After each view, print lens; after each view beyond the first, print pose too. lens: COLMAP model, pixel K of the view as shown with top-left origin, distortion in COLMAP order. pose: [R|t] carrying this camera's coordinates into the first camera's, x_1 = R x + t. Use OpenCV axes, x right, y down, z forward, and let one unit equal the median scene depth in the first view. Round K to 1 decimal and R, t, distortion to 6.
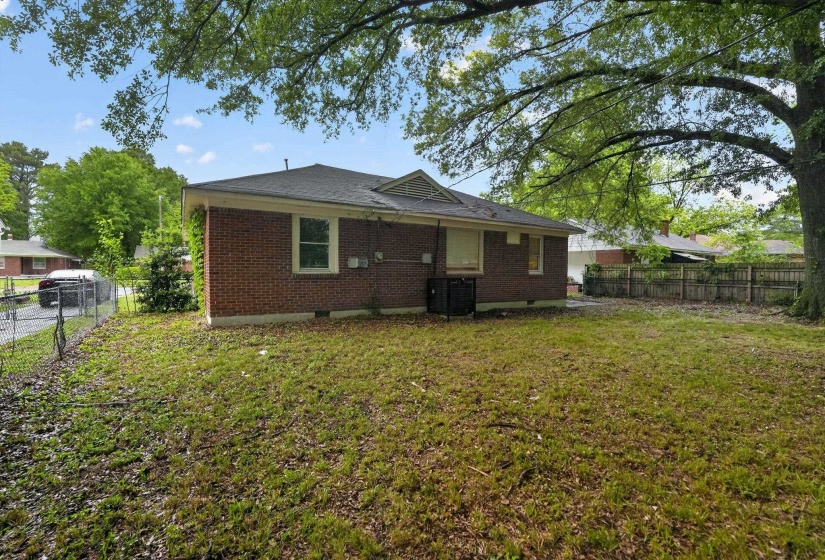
lens RADIAL K [[379.7, 0, 409.4], [0, 379.7, 277.7], [0, 0, 1]] dist [-0.015389, 0.000583]
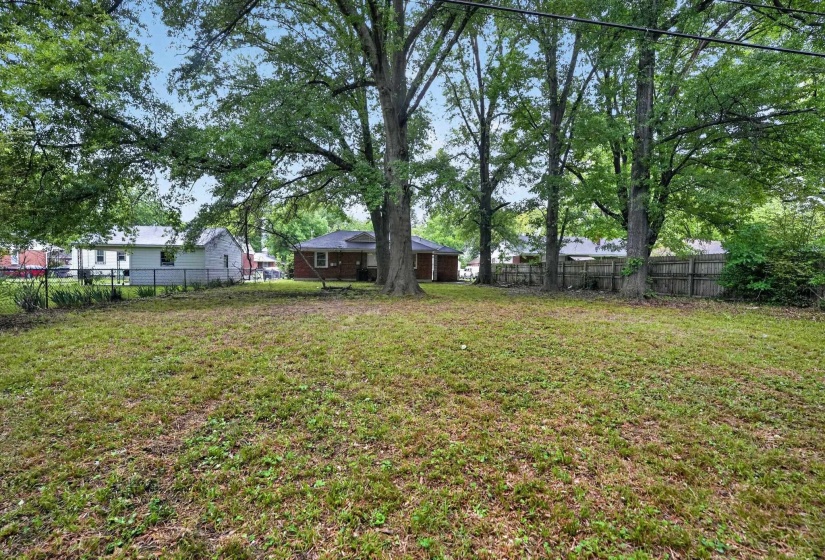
lens RADIAL K [[379.7, 0, 413.7], [0, 379.7, 278.0], [0, 0, 1]] dist [-0.015389, 0.000583]
pose [[0.915339, 0.007390, -0.402617, 1.497219], [-0.004765, 0.999960, 0.007523, 0.040552], [0.402657, -0.004968, 0.915338, -1.447244]]
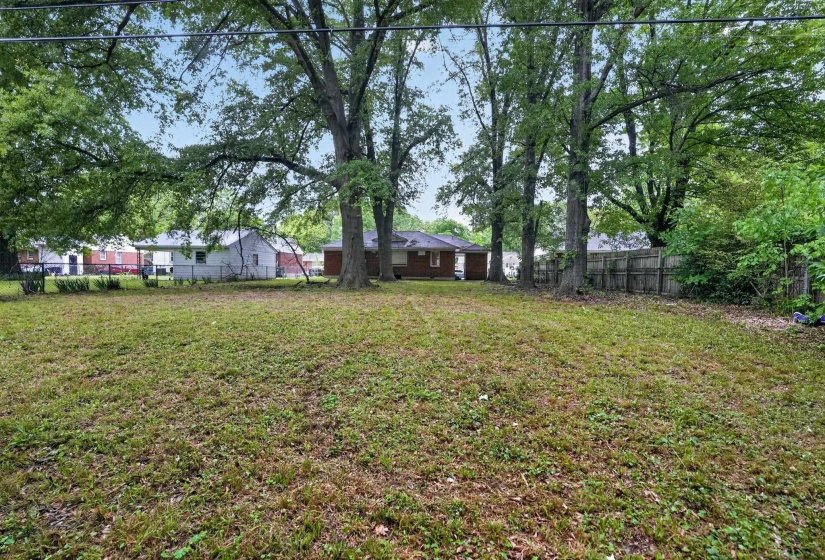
lens RADIAL K [[379.7, 0, 414.7], [0, 379.7, 277.7], [0, 0, 1]] dist [-0.015389, 0.000583]
pose [[0.801511, 0.010072, -0.597896, 1.929781], [-0.008107, 0.999949, 0.005977, 0.058897], [0.597926, 0.000057, 0.801552, -1.252924]]
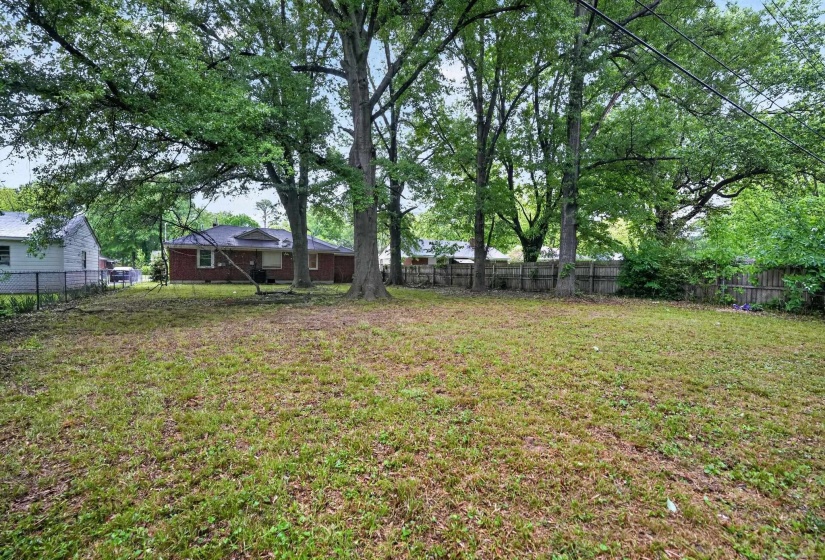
lens RADIAL K [[379.7, 0, 420.6], [0, 379.7, 275.7], [0, 0, 1]] dist [-0.015389, 0.000583]
pose [[0.999963, 0.002761, -0.008189, 1.129617], [-0.002756, 0.999996, 0.000625, 0.031690], [0.008191, -0.000602, 0.999966, -1.516668]]
